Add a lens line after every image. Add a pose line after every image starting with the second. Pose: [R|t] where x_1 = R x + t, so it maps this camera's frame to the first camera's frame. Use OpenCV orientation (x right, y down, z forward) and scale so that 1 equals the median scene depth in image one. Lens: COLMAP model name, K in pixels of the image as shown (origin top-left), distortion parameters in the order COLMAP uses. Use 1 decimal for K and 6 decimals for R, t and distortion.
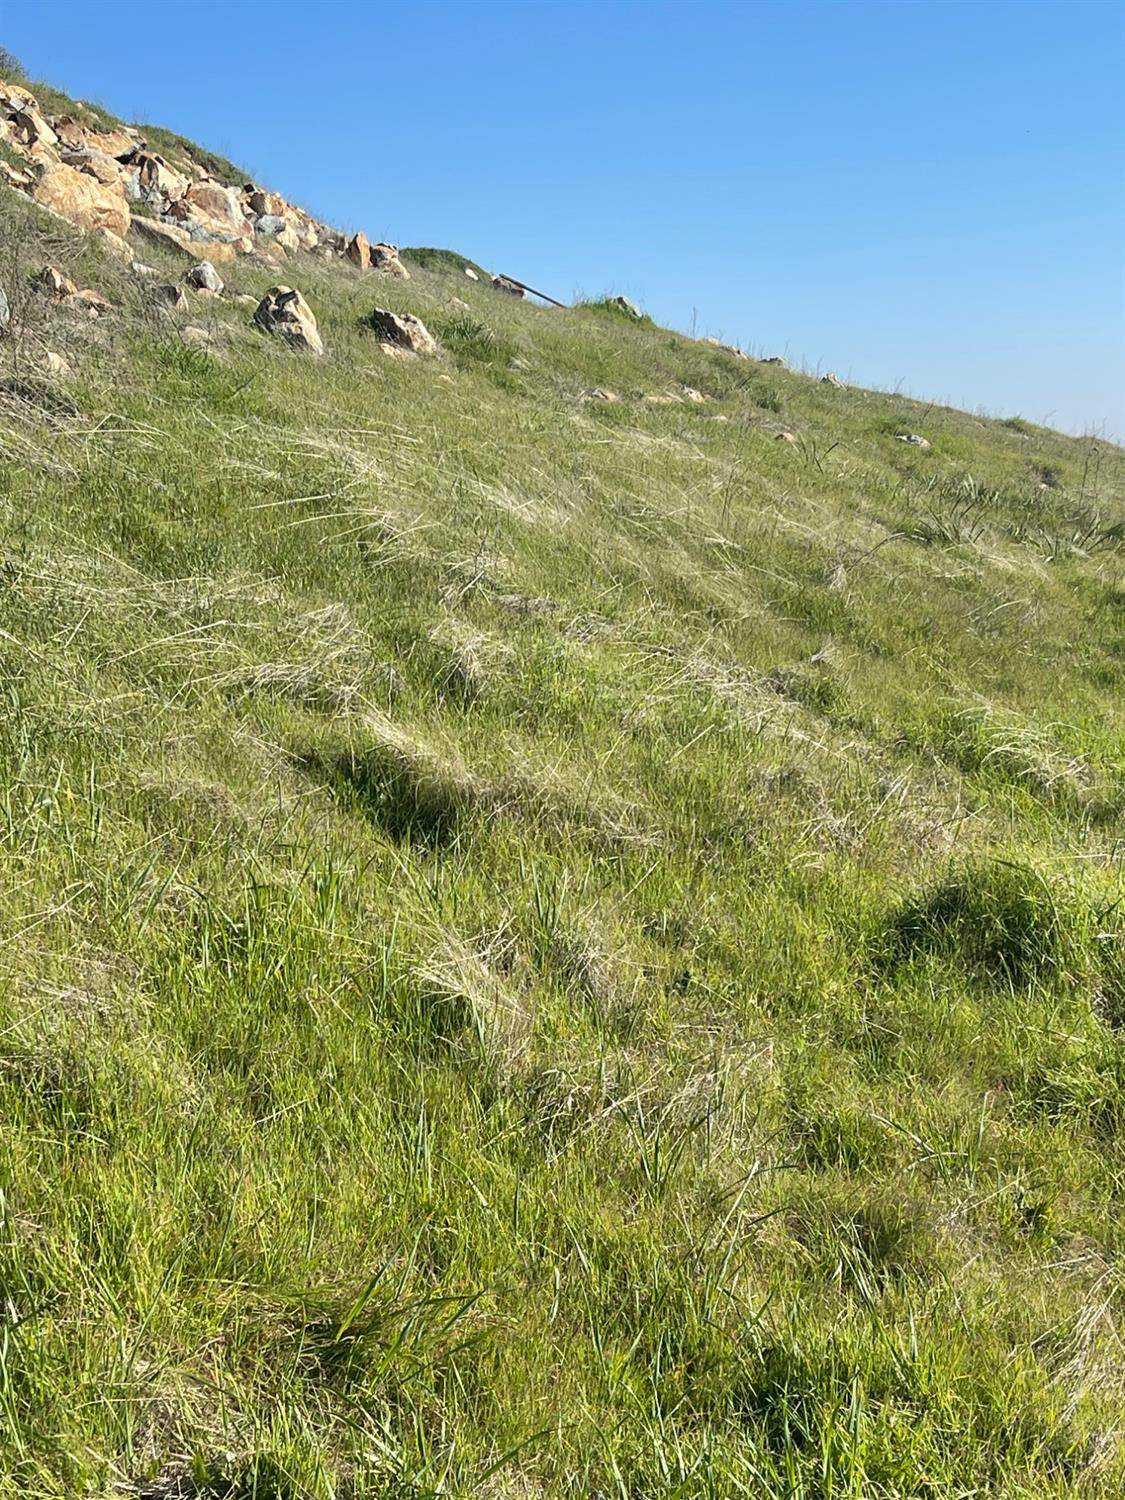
lens RADIAL K [[2258.5, 0, 558.7], [0, 2258.5, 752.4], [0, 0, 1]] dist [0.082985, 0.000000]
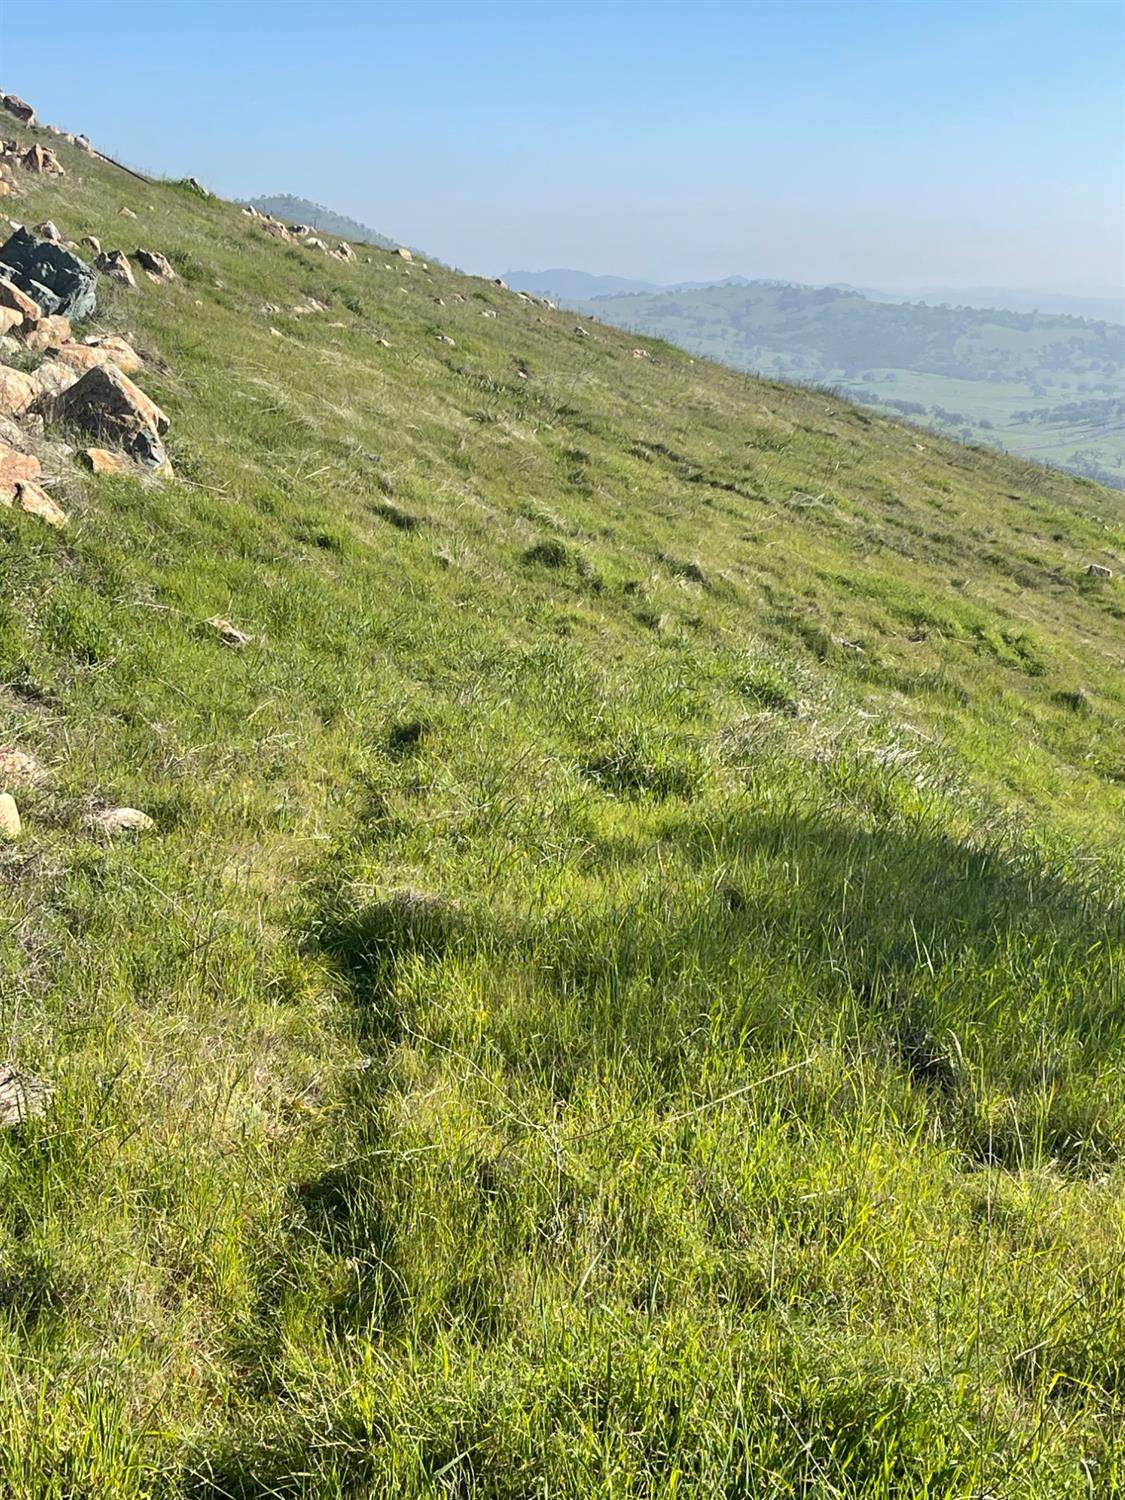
lens RADIAL K [[2258.5, 0, 563.3], [0, 2258.5, 742.6], [0, 0, 1]] dist [0.082985, 0.000000]
pose [[0.966957, 0.005260, 0.254883, -0.235093], [-0.027612, 0.996067, 0.084195, 0.020424], [-0.253438, -0.088451, 0.963299, -0.845349]]
